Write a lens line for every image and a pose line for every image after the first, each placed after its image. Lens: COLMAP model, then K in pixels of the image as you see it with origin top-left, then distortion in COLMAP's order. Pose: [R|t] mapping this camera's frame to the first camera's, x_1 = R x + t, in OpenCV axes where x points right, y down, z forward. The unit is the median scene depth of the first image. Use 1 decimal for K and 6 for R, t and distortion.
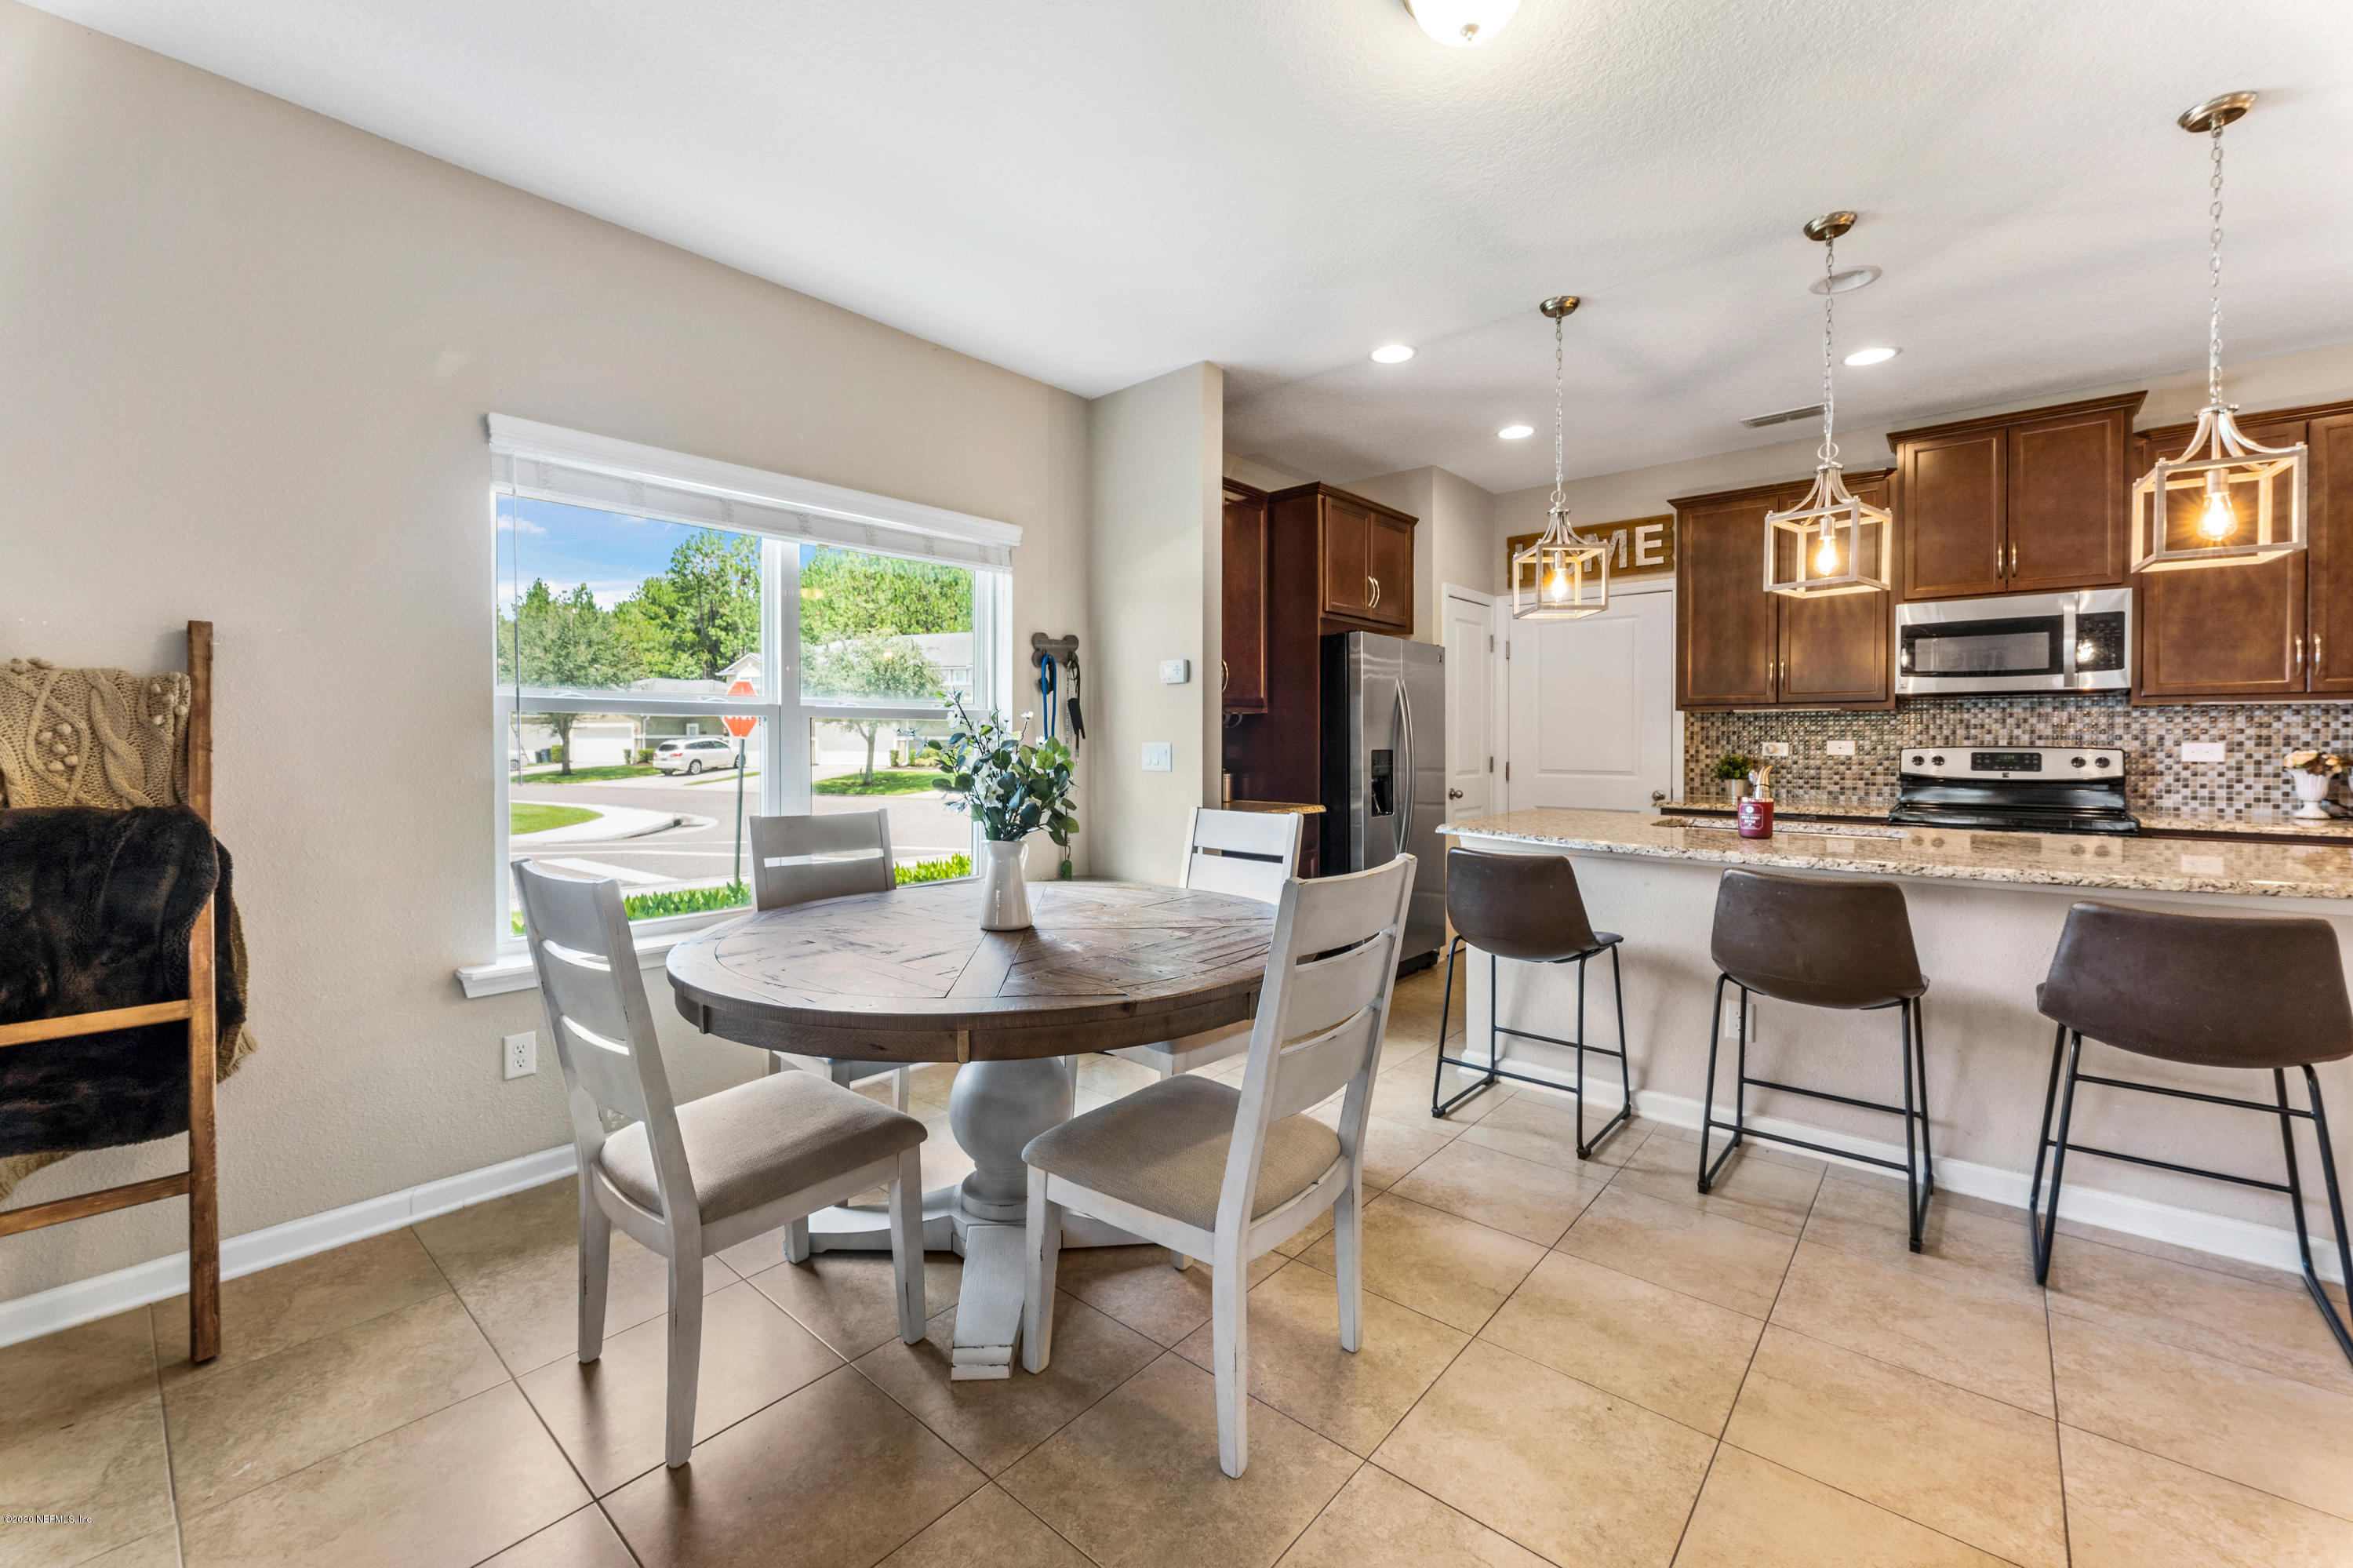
lens RADIAL K [[958.8, 0, 1170.9], [0, 958.8, 745.5], [0, 0, 1]] dist [-0.002548, -0.001234]
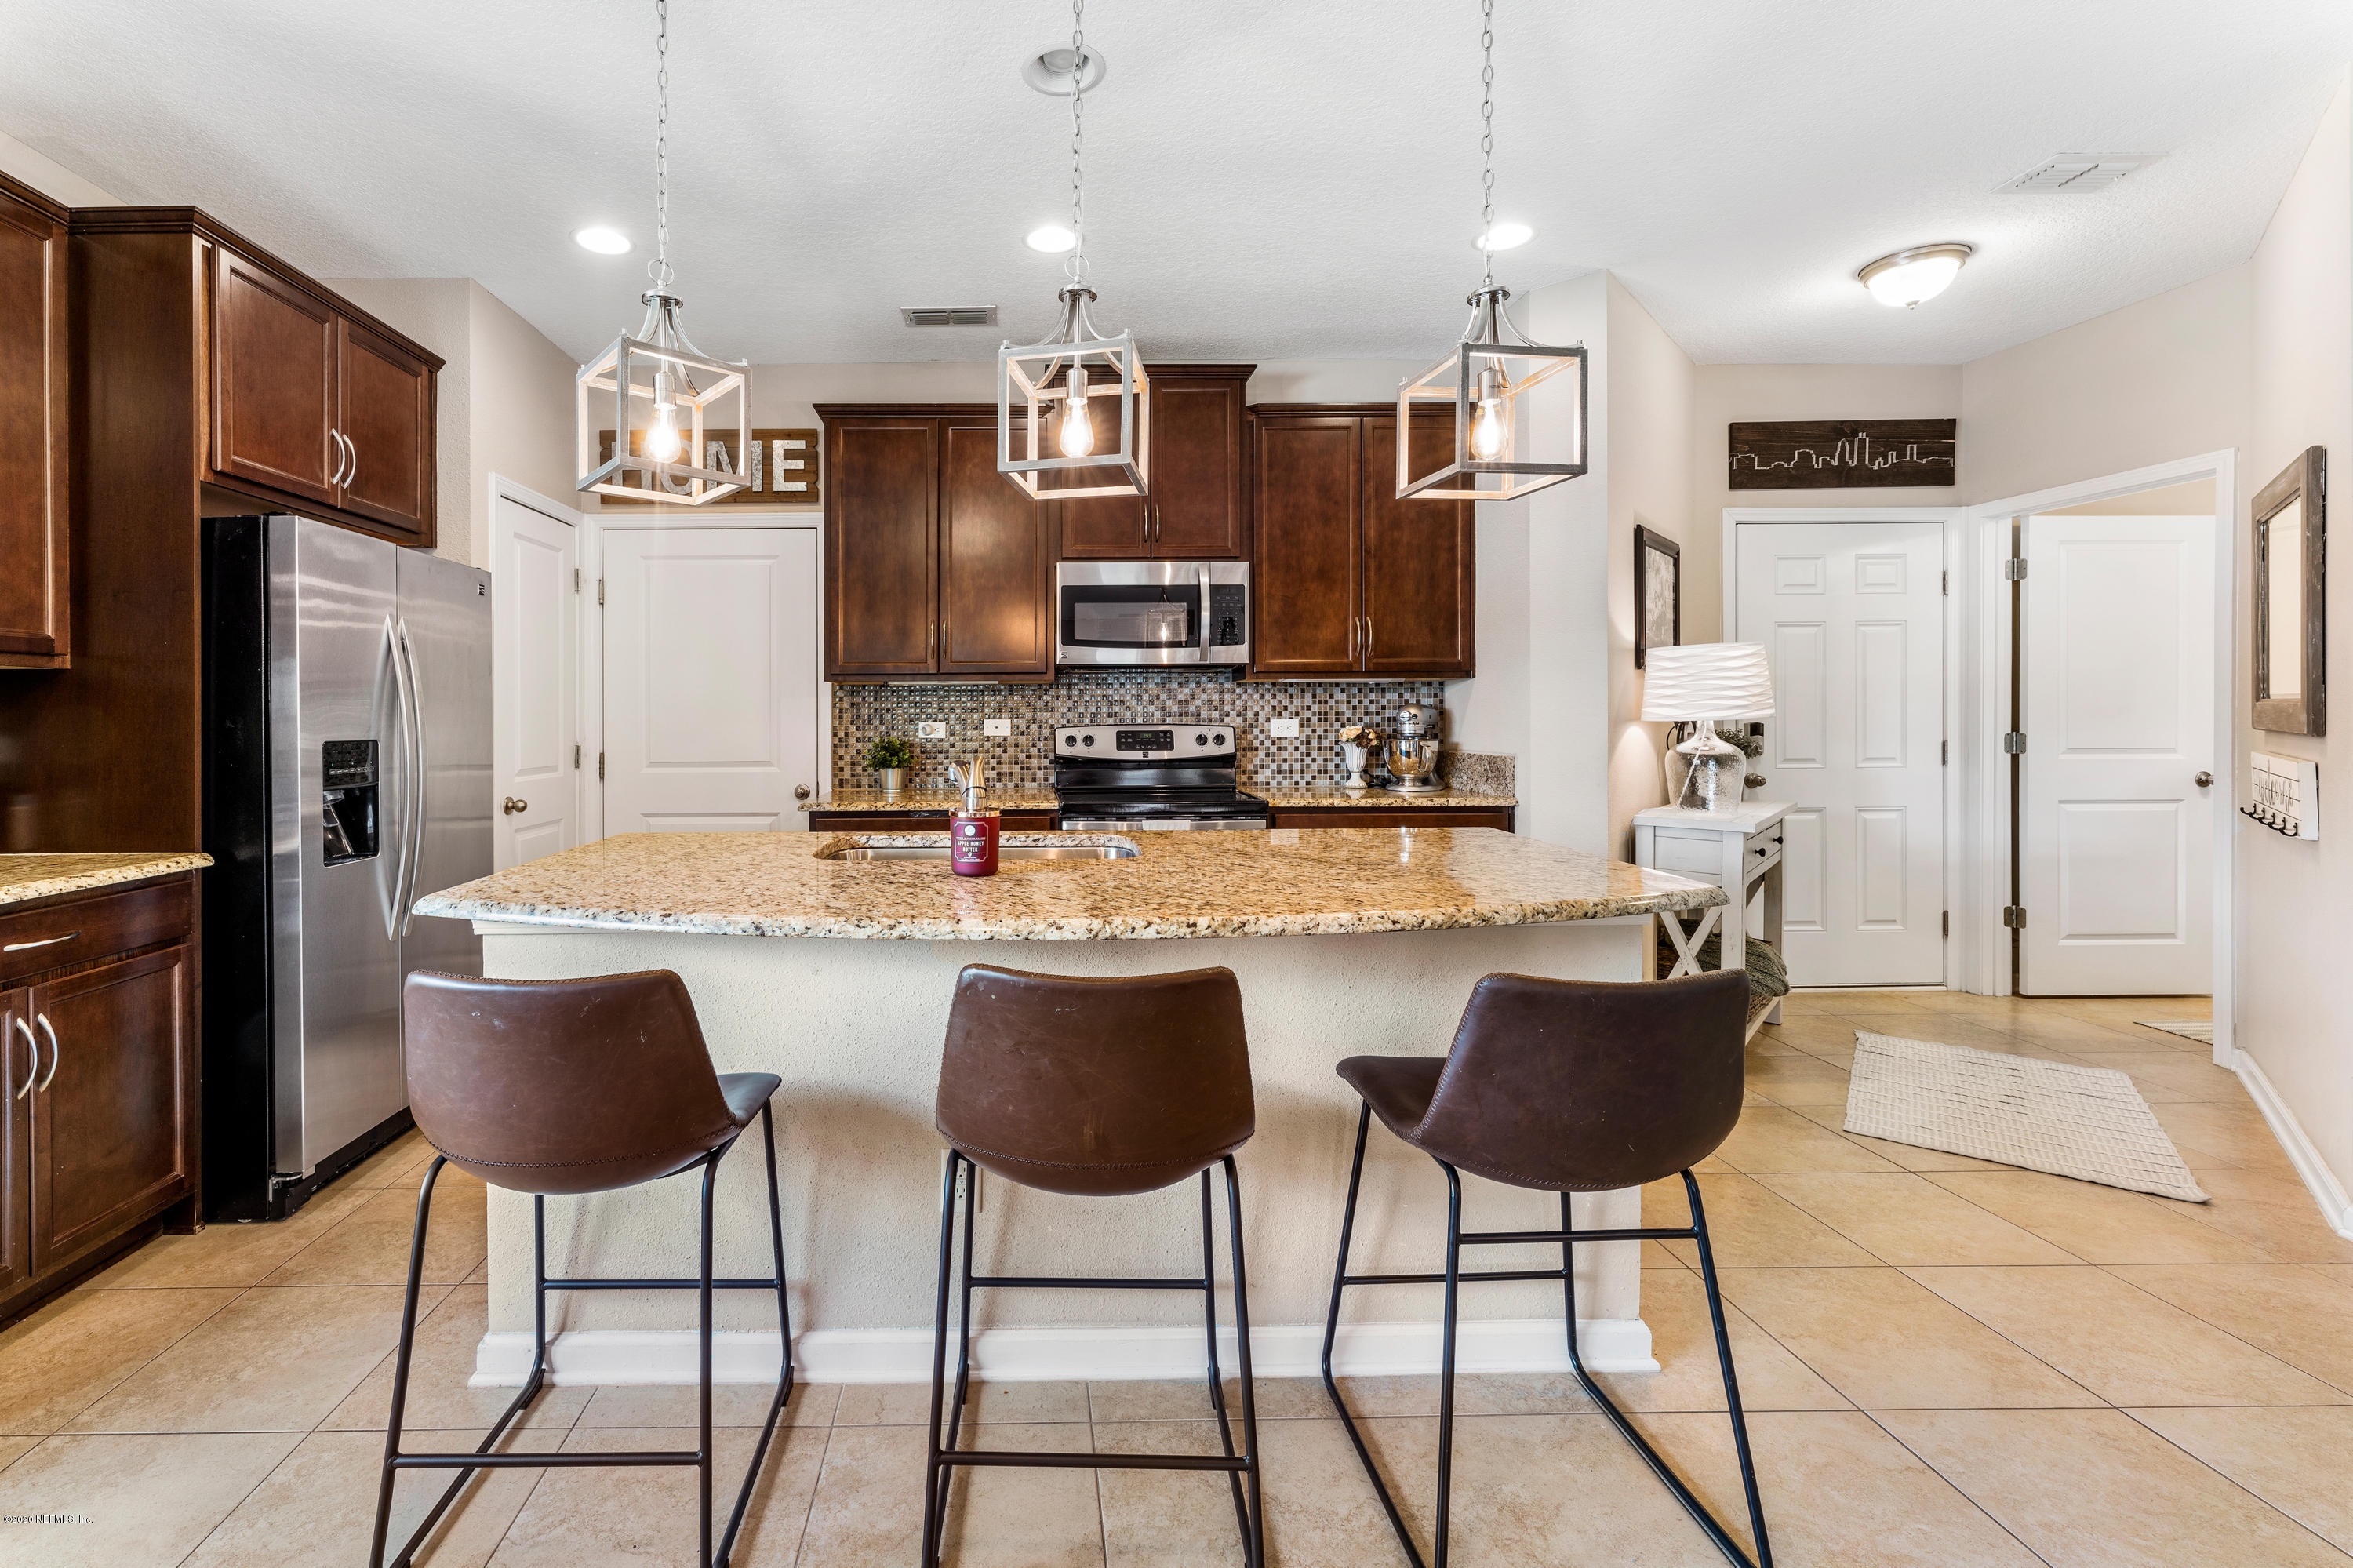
lens RADIAL K [[958.8, 0, 1028.5], [0, 958.8, 717.3], [0, 0, 1]] dist [-0.002548, -0.001234]
pose [[0.747203, -0.003619, 0.664587, 0.170505], [0.011094, 0.999914, -0.007029, -0.000386], [-0.664504, 0.012625, 0.747178, 0.389907]]
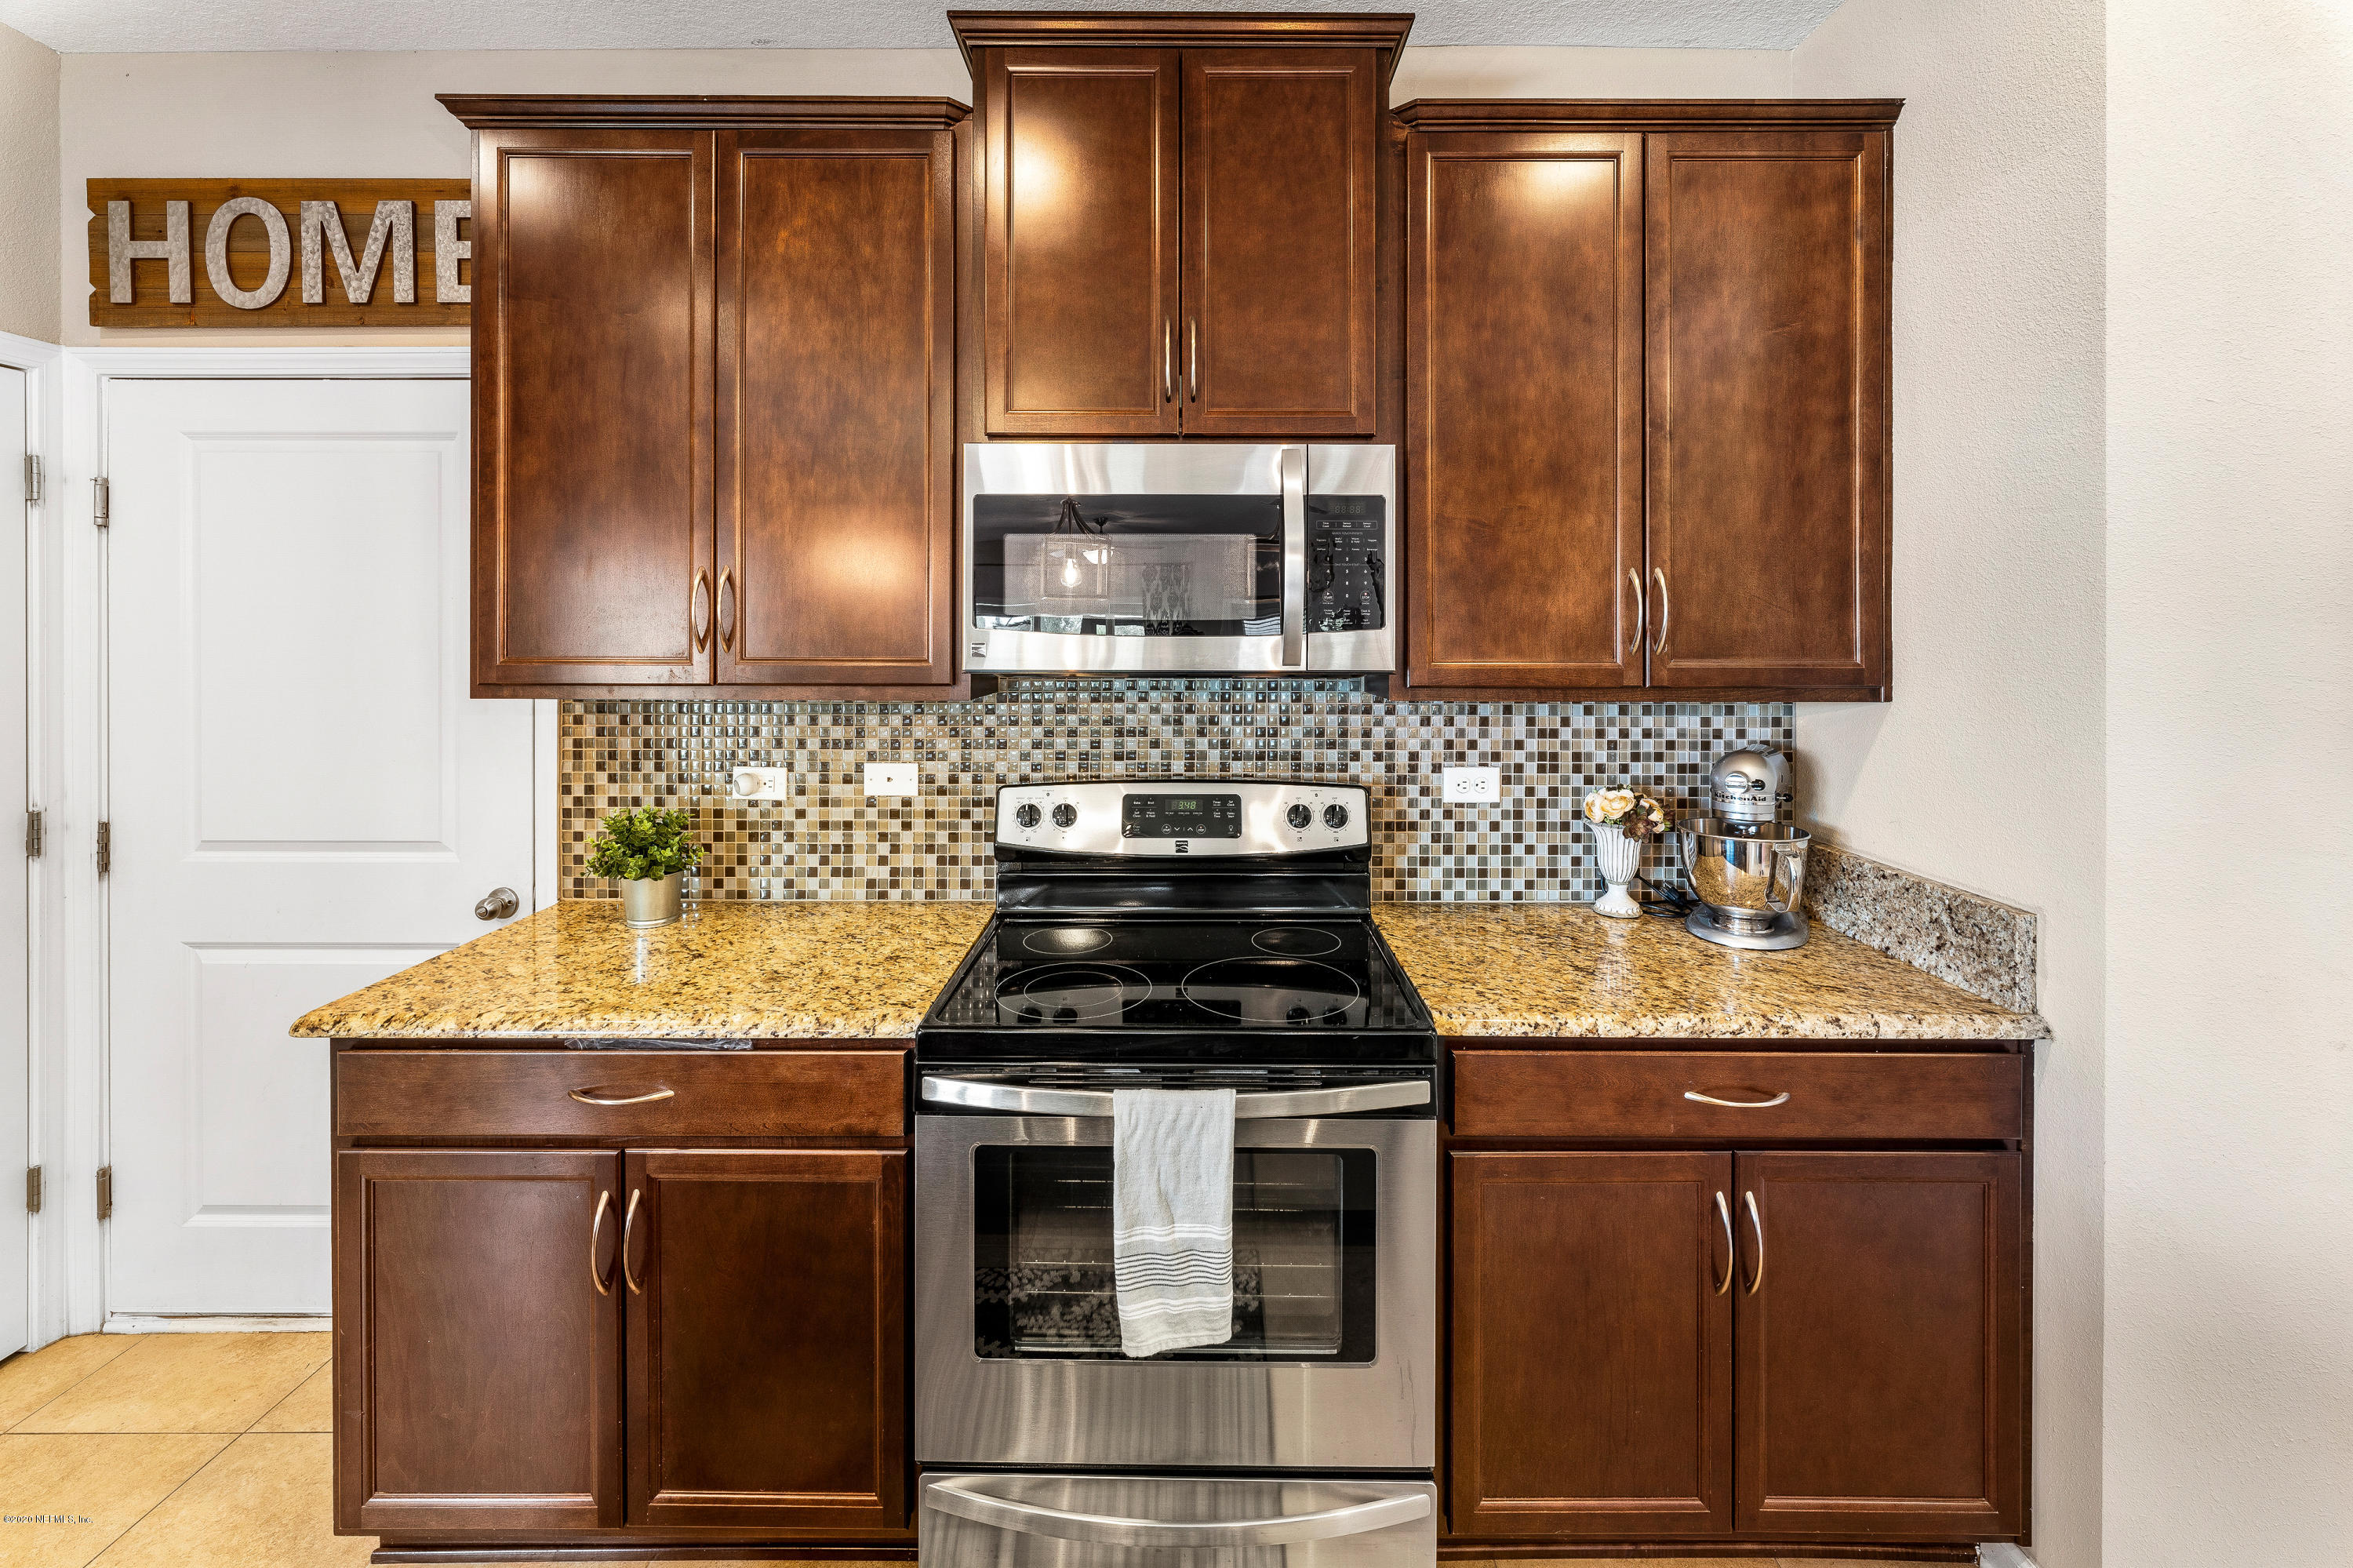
lens RADIAL K [[958.8, 0, 1192.1], [0, 958.8, 620.1], [0, 0, 1]] dist [-0.002548, -0.001234]
pose [[0.756221, 0.014344, 0.654159, 0.604519], [0.001632, 0.999715, -0.023807, -0.068088], [-0.654314, 0.019071, 0.755982, 0.680507]]
